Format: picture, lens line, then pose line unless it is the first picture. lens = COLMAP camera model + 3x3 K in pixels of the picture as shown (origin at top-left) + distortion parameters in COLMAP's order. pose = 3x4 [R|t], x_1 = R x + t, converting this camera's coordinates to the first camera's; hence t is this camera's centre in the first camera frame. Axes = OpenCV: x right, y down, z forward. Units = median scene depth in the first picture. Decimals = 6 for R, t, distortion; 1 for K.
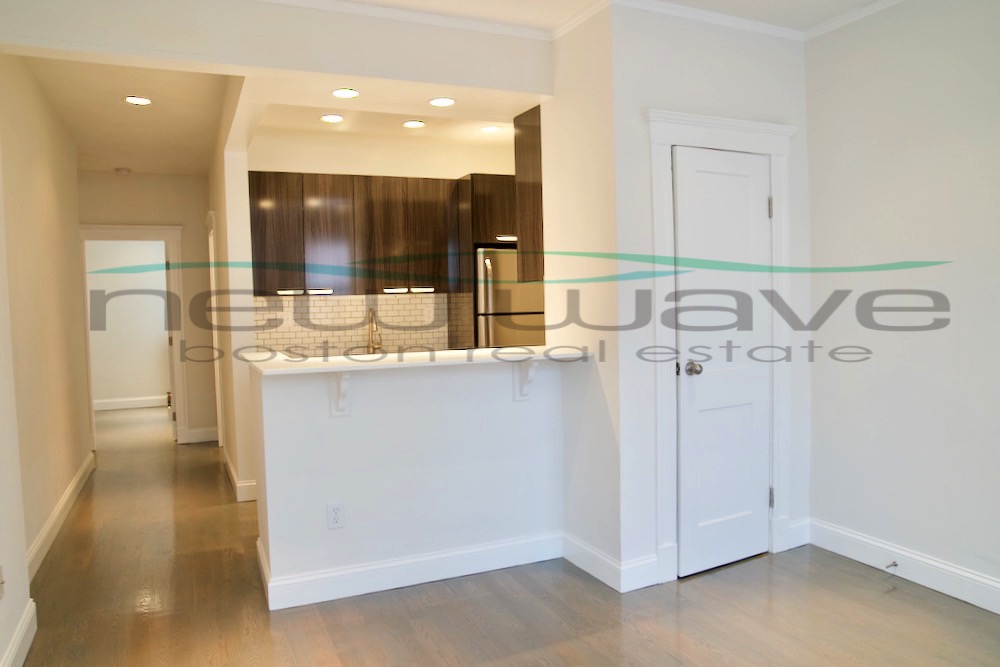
lens RADIAL K [[693.3, 0, 505.1], [0, 693.3, 337.0], [0, 0, 1]] dist [-0.133634, 0.107069]
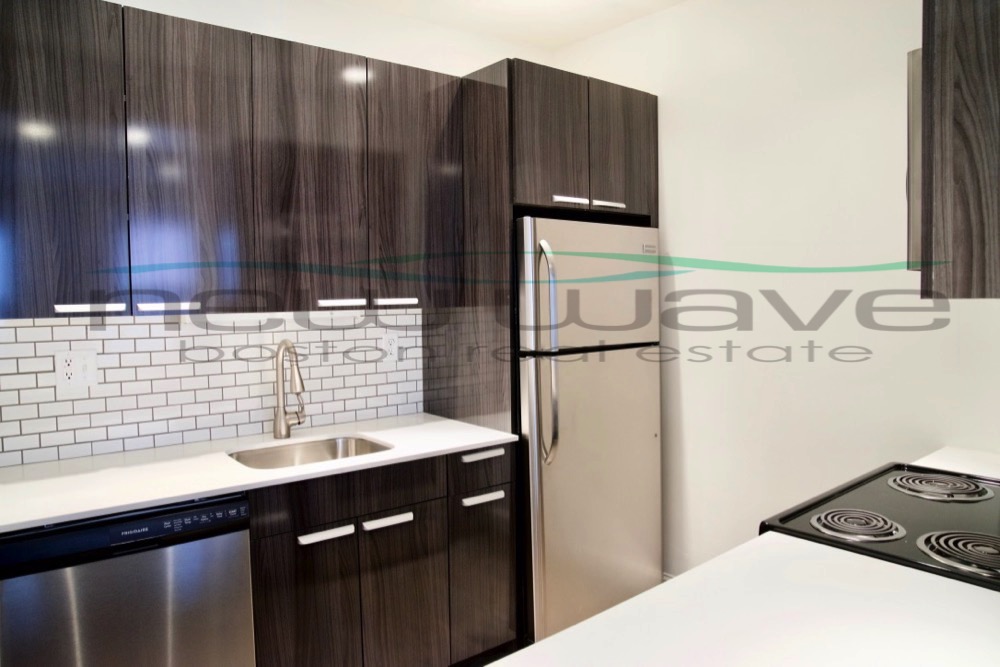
lens RADIAL K [[693.3, 0, 505.1], [0, 693.3, 337.0], [0, 0, 1]] dist [-0.133634, 0.107069]
pose [[0.967455, -0.006031, 0.252971, -0.177942], [0.005860, 0.999982, 0.001429, -0.046514], [-0.252975, 0.000100, 0.967473, 0.559377]]
